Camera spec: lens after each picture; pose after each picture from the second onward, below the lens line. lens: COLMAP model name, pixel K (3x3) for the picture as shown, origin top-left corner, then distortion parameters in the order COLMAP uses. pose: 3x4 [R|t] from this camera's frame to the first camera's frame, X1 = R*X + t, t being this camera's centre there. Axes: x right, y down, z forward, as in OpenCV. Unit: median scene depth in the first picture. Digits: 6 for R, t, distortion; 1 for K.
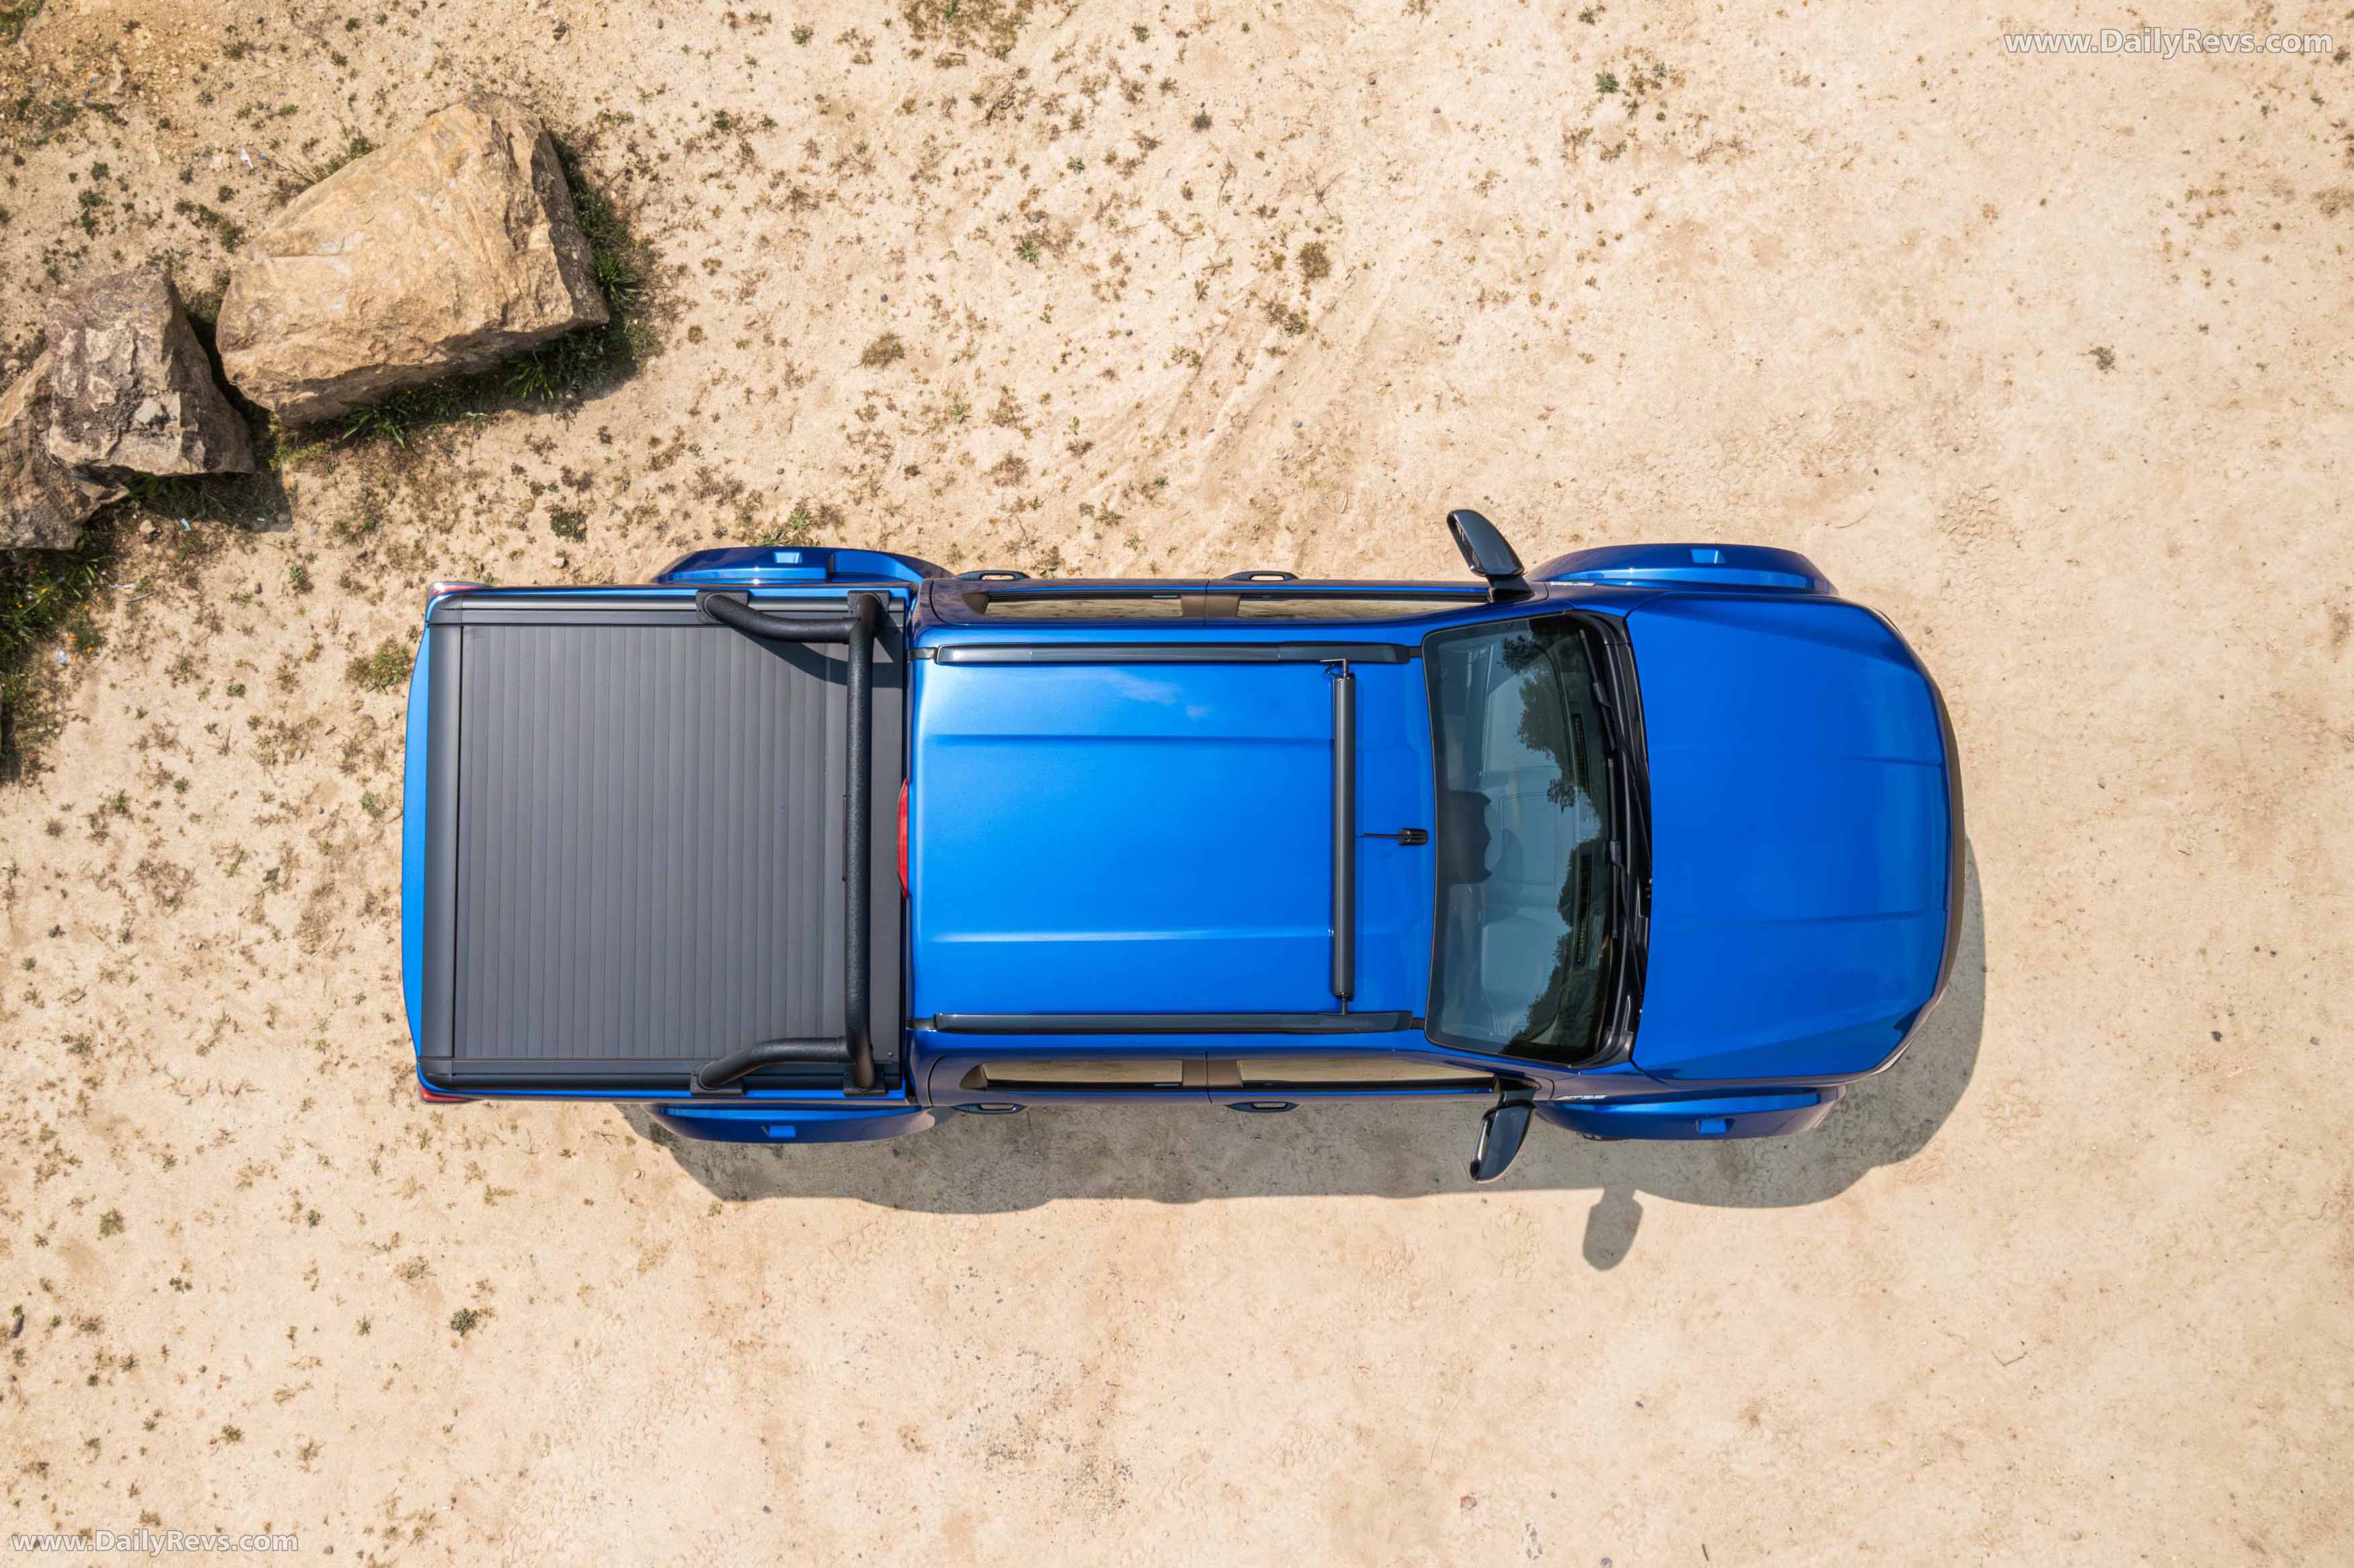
lens RADIAL K [[1900.8, 0, 1172.6], [0, 1900.8, 820.4], [0, 0, 1]] dist [0.003762, -0.001212]
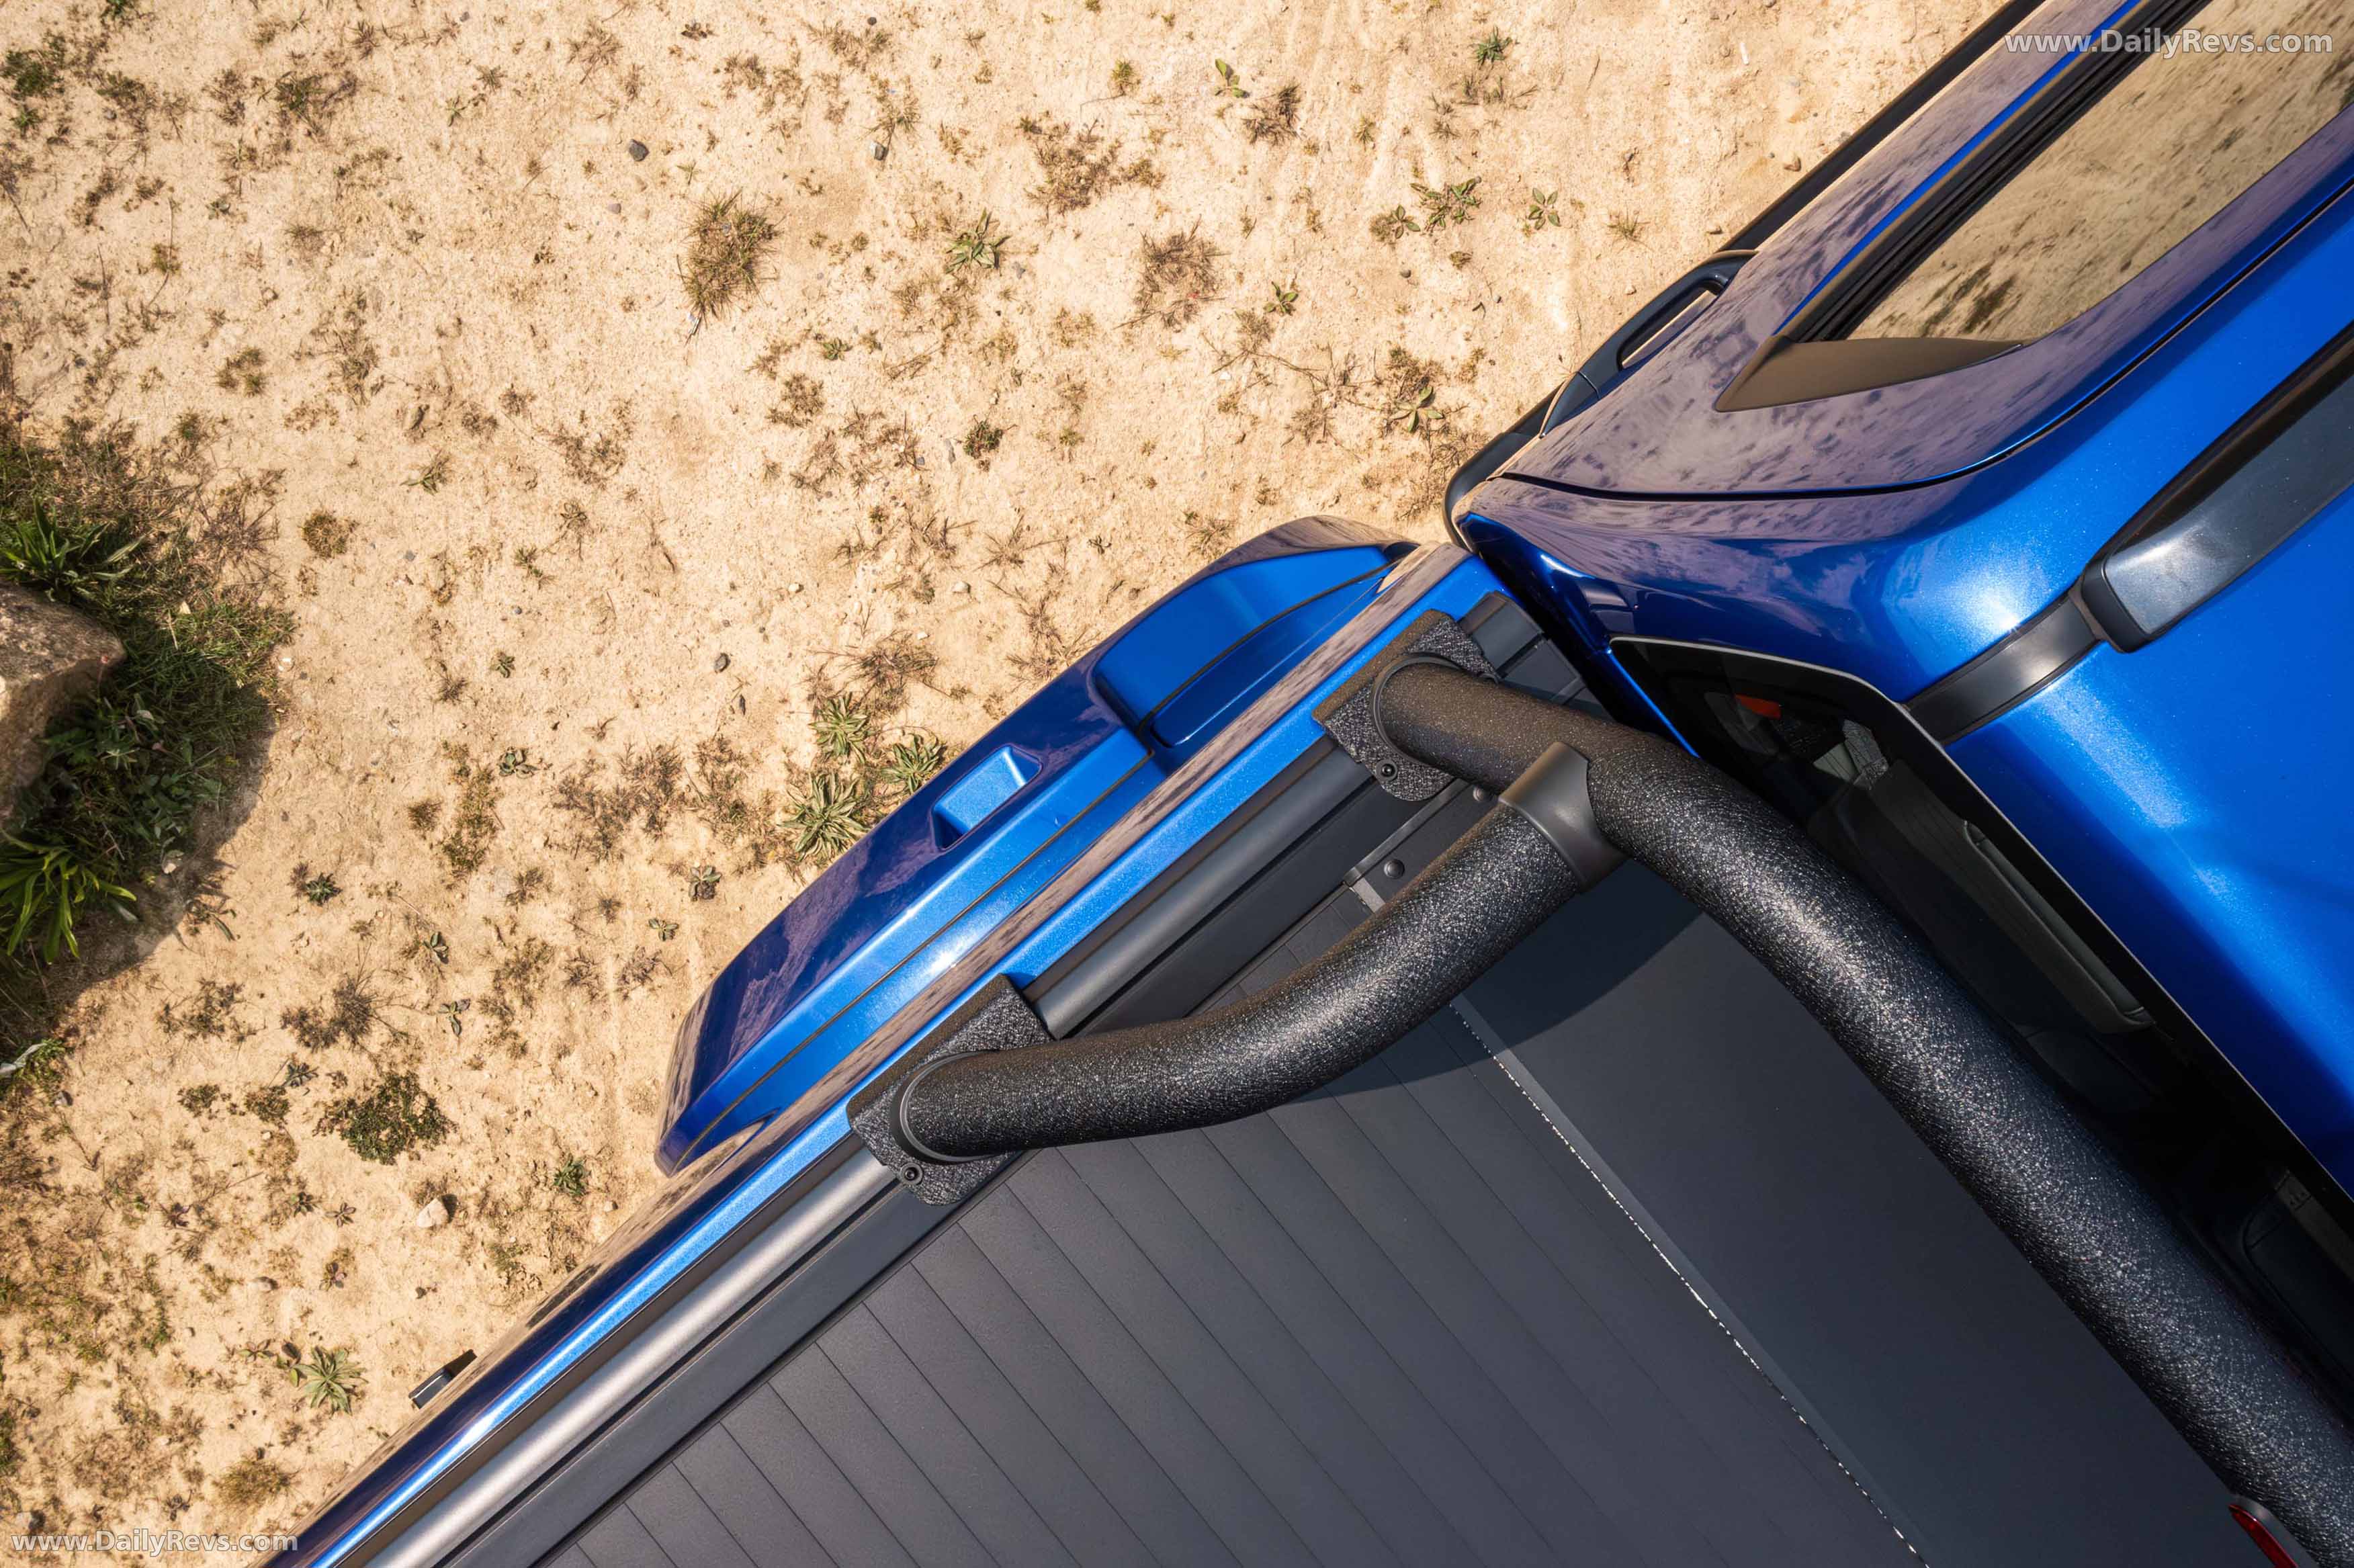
lens RADIAL K [[1900.8, 0, 1172.6], [0, 1900.8, 820.4], [0, 0, 1]] dist [0.003762, -0.001212]
pose [[0.764147, -0.645031, 0.003841, -0.158202], [0.645039, 0.764148, -0.001377, -0.099429], [-0.002047, 0.003529, 0.999992, 0.613110]]
